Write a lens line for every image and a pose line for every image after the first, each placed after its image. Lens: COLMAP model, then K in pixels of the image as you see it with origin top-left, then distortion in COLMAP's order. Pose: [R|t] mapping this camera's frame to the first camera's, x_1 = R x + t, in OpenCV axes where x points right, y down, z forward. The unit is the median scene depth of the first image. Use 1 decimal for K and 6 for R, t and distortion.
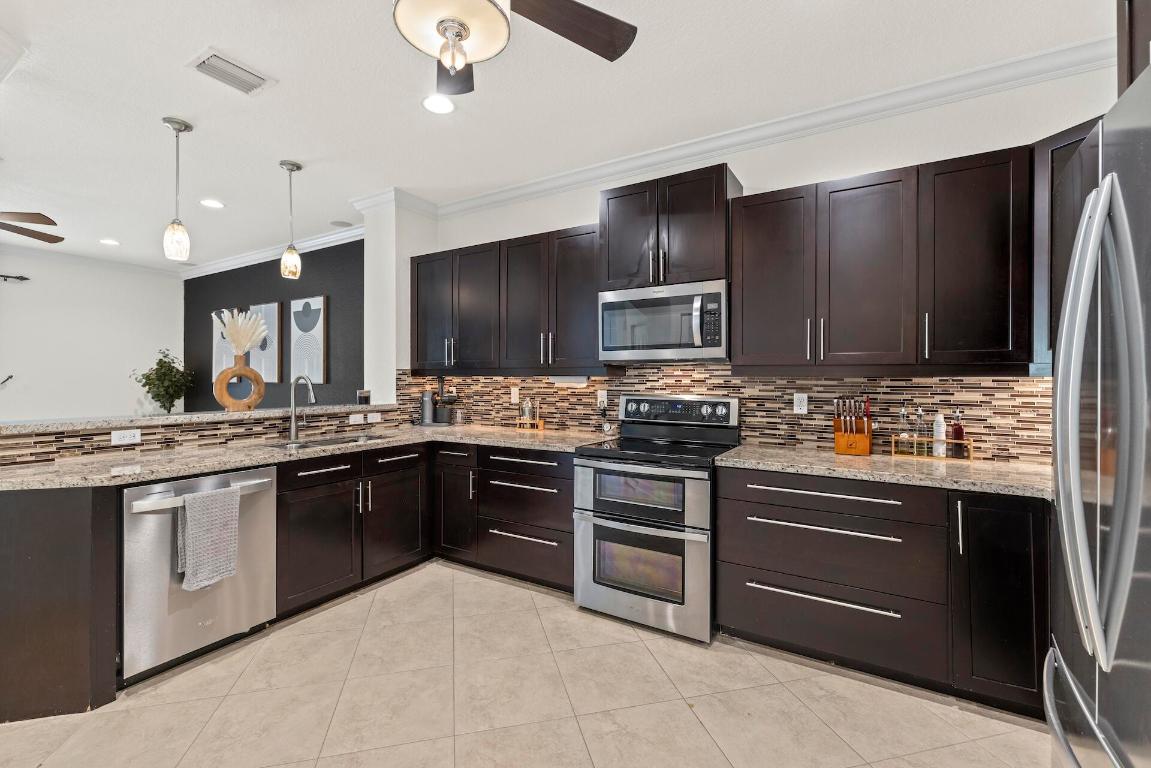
lens RADIAL K [[493.7, 0, 583.3], [0, 493.7, 376.9], [0, 0, 1]] dist [-0.002172, 0.000289]
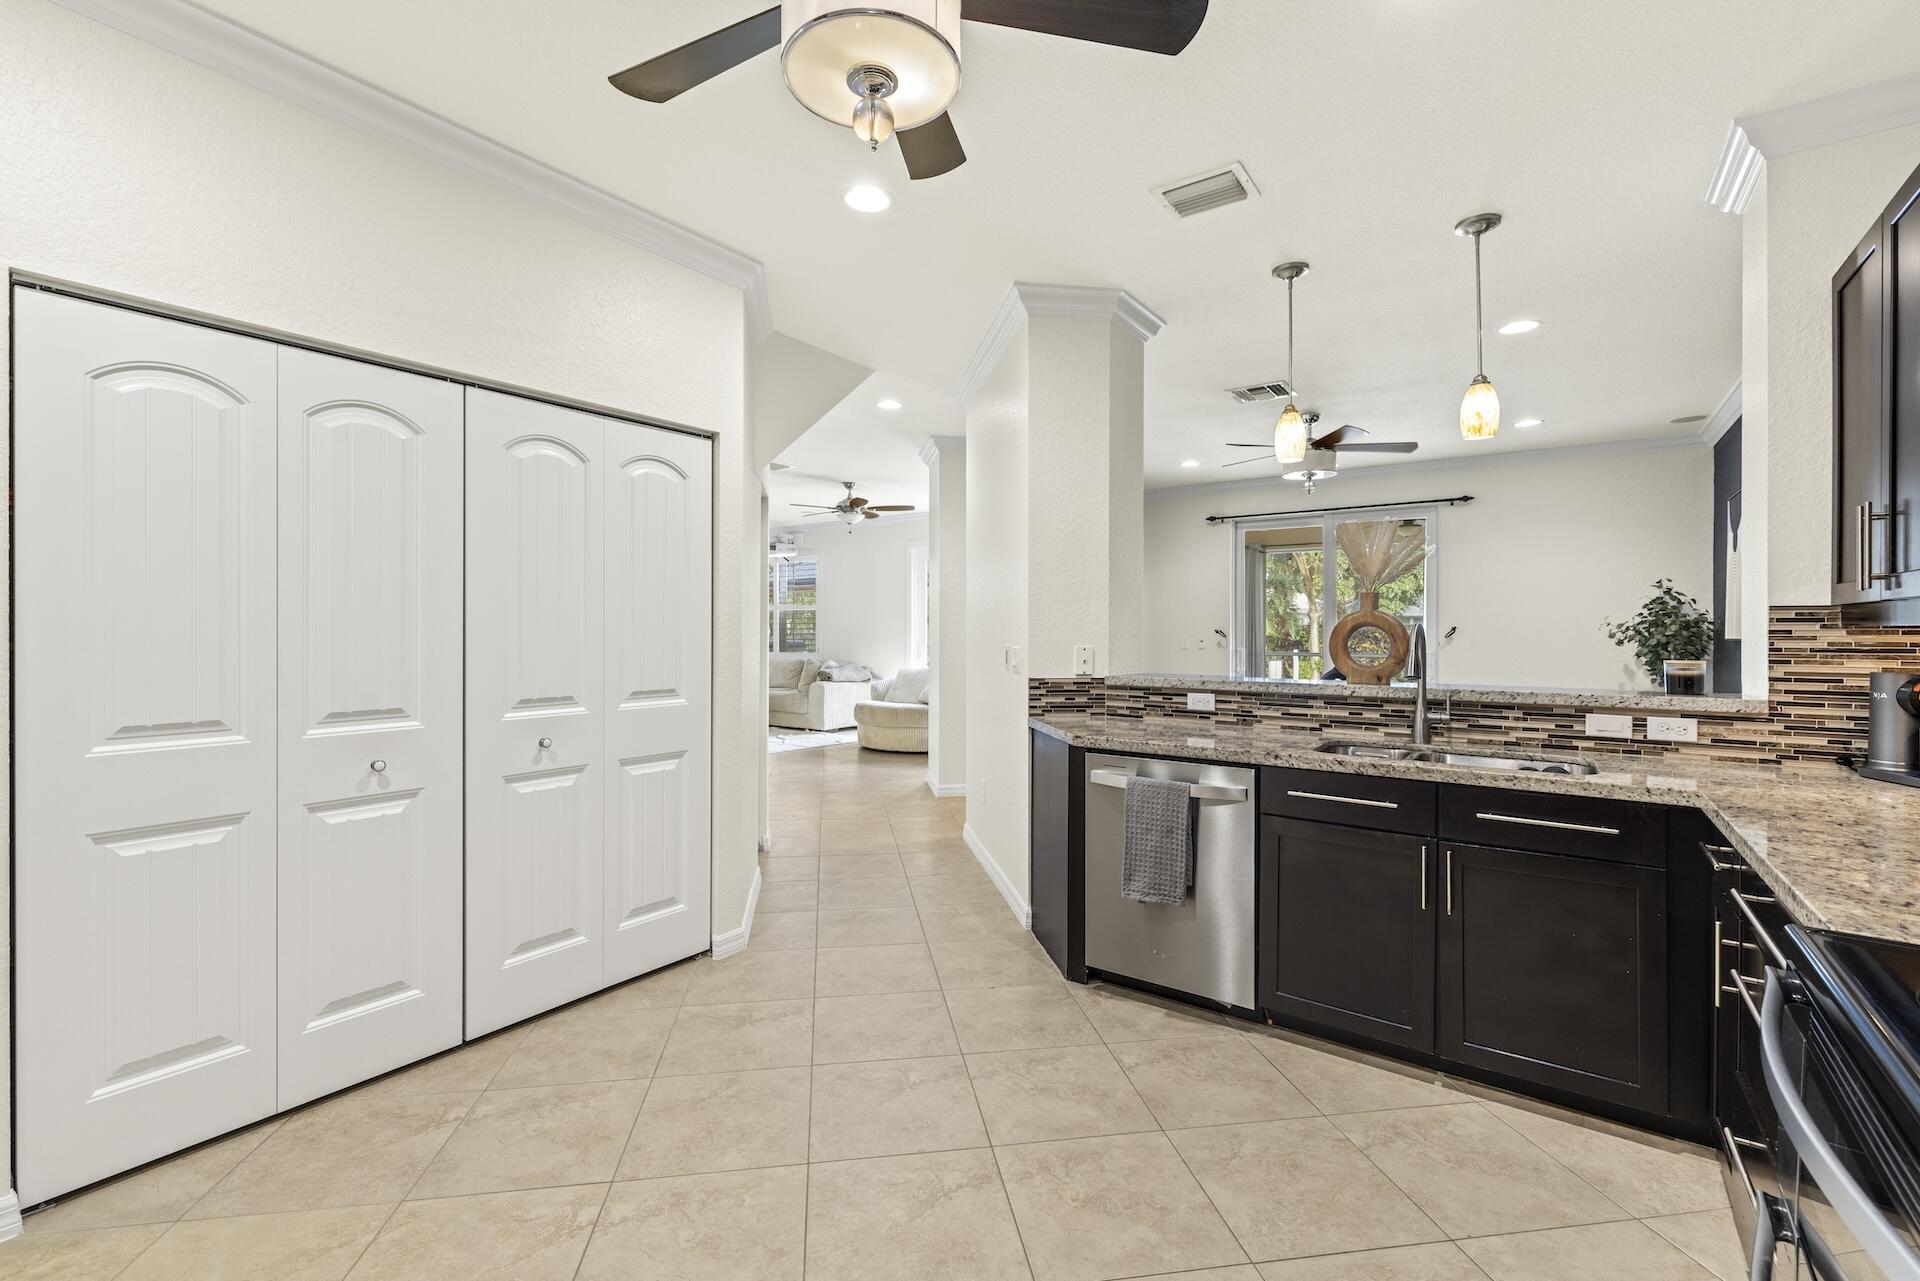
lens RADIAL K [[823.6, 0, 933.5], [0, 823.6, 628.4], [0, 0, 1]] dist [-0.002172, 0.000289]
pose [[-0.117365, 0.000211, -0.993089, 0.391261], [-0.000159, 1.000000, 0.000231, 0.000544], [0.993089, 0.000185, -0.117365, 0.599230]]
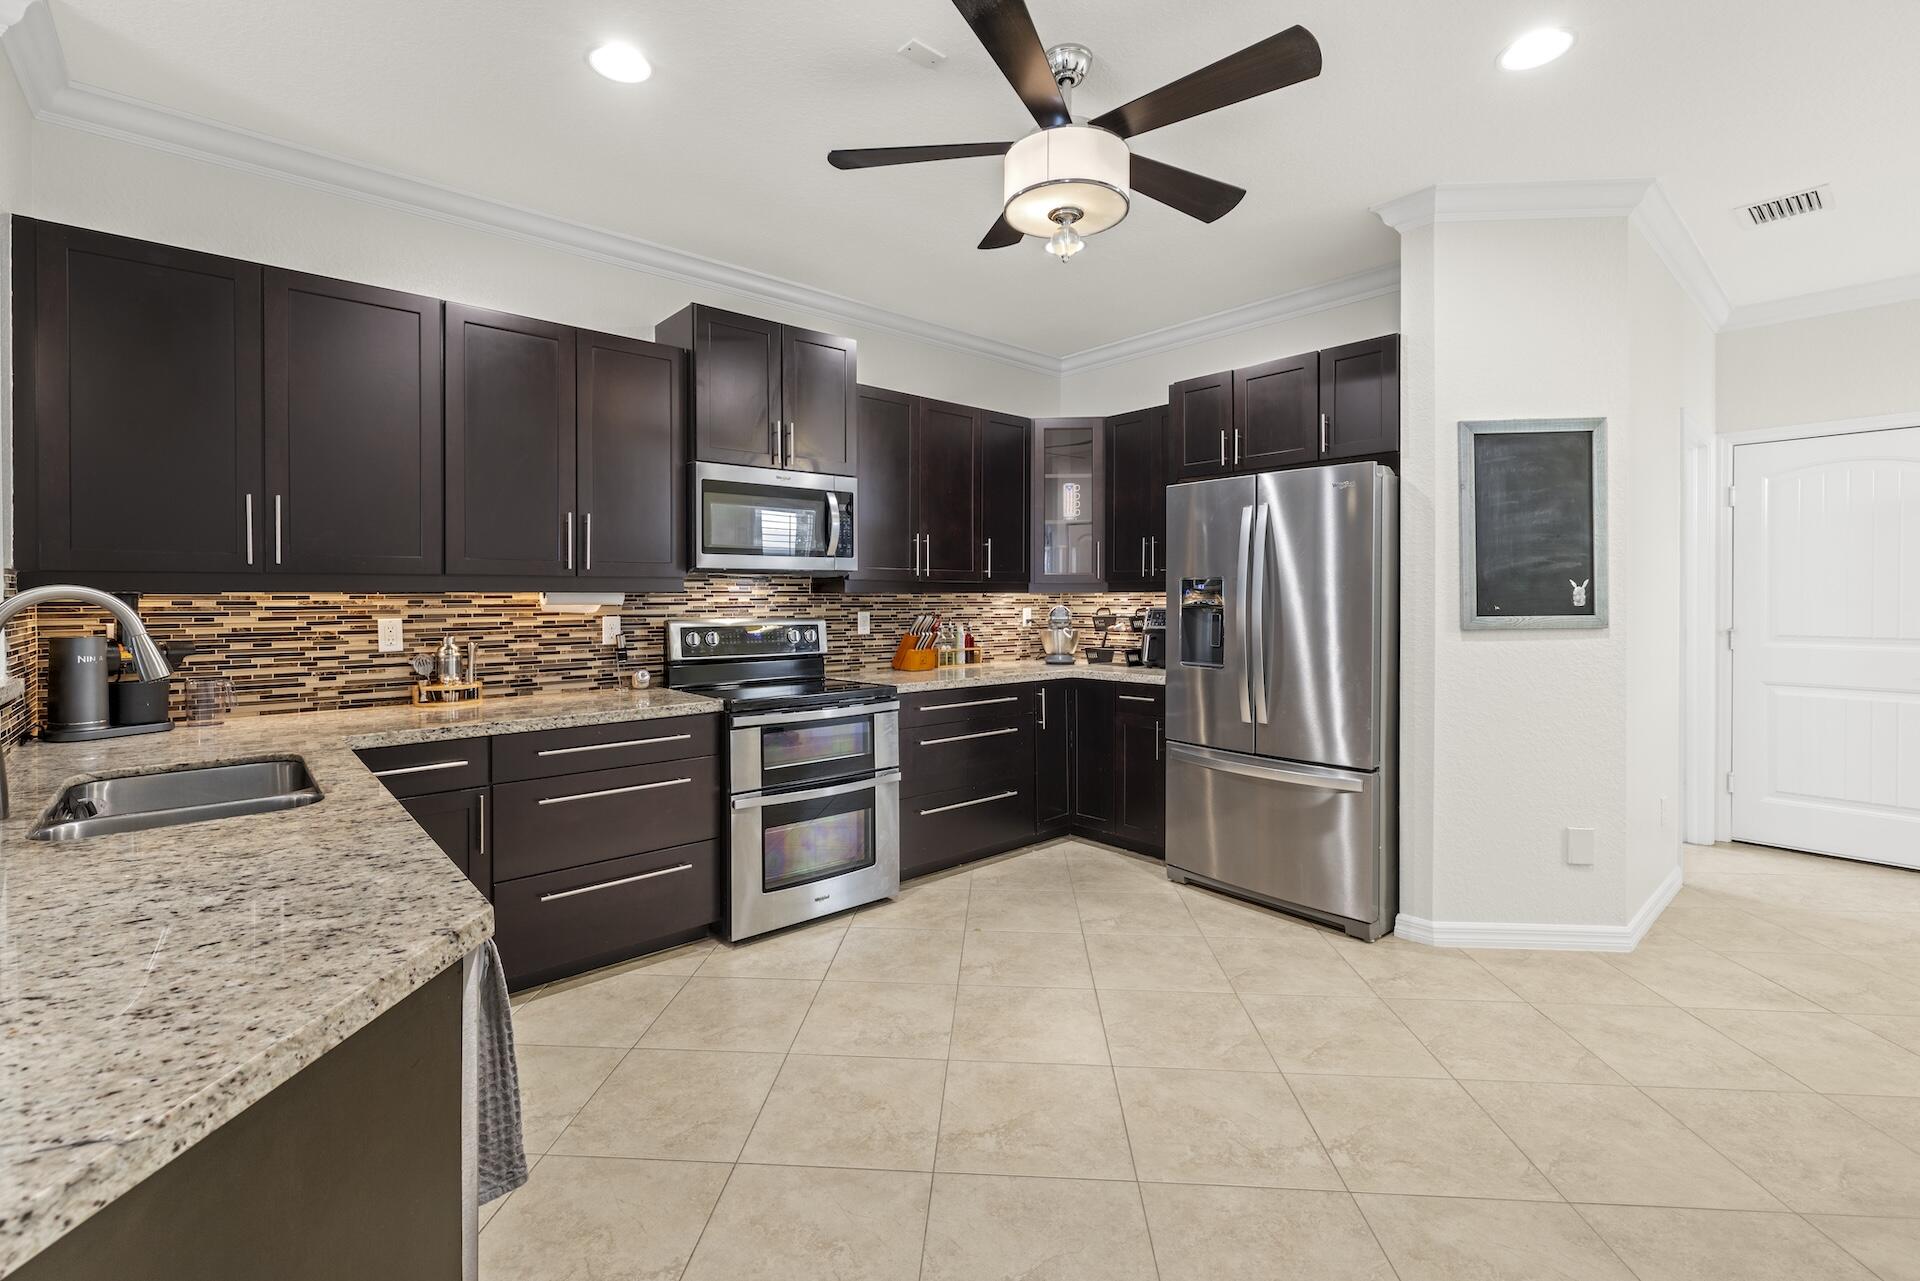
lens RADIAL K [[823.6, 0, 944.0], [0, 823.6, 598.4], [0, 0, 1]] dist [-0.002172, 0.000289]
pose [[0.316149, -0.006449, 0.948688, -0.891685], [-0.000063, 0.999977, 0.006818, -0.001414], [-0.948710, -0.002215, 0.316141, 0.362515]]
